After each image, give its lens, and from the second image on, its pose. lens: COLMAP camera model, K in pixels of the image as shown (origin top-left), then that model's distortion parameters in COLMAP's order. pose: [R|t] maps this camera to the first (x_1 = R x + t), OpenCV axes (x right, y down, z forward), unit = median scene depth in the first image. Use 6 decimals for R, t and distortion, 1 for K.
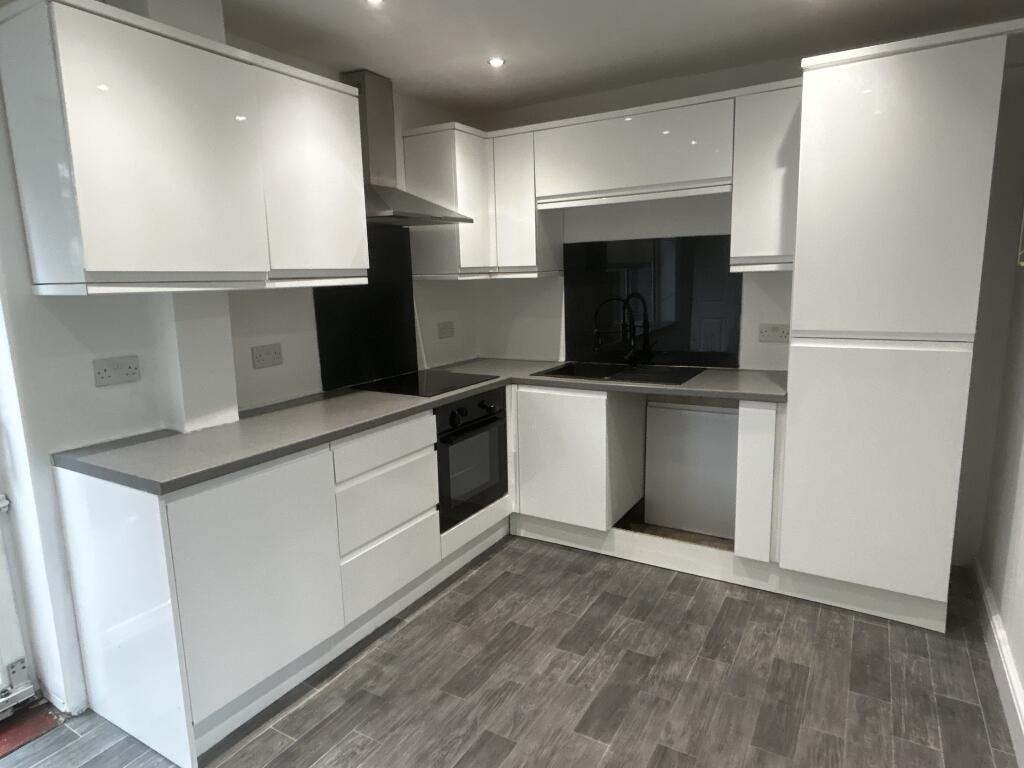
lens RADIAL K [[614.6, 0, 510.6], [0, 614.6, 383.2], [0, 0, 1]] dist [0.002541, -0.006881]
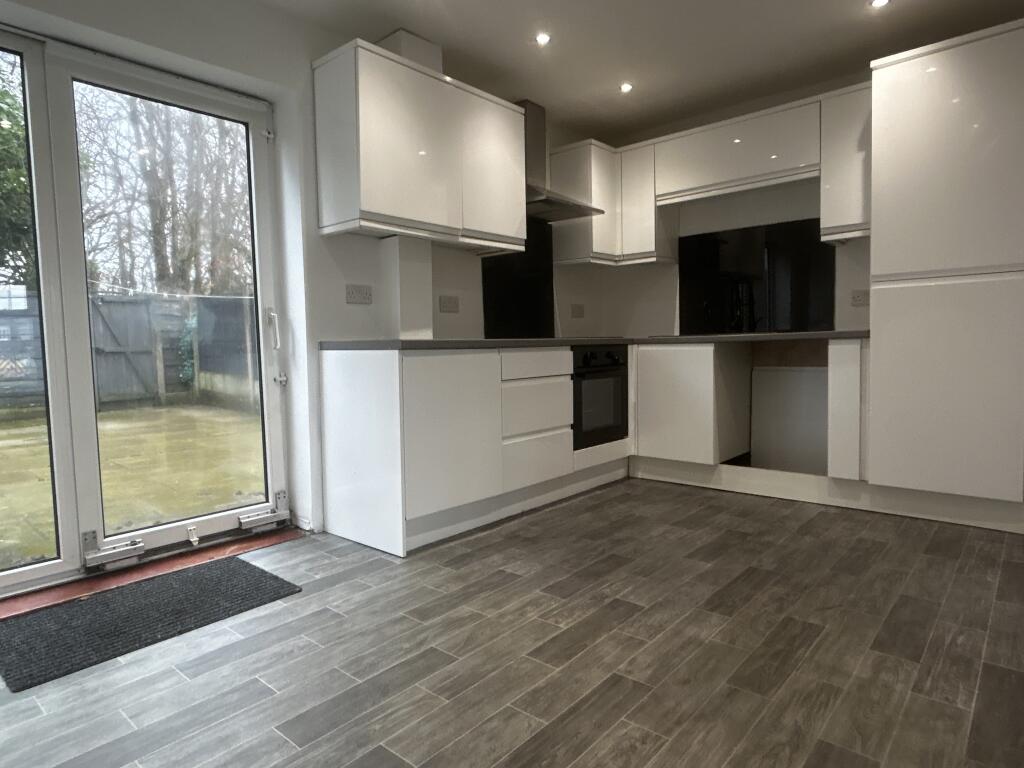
lens RADIAL K [[614.6, 0, 515.1], [0, 614.6, 384.7], [0, 0, 1]] dist [0.002541, -0.006881]
pose [[0.984179, 0.017589, -0.176302, -0.014267], [-0.036870, 0.993608, -0.106693, 0.259017], [0.173298, 0.111505, 0.978537, -0.258331]]
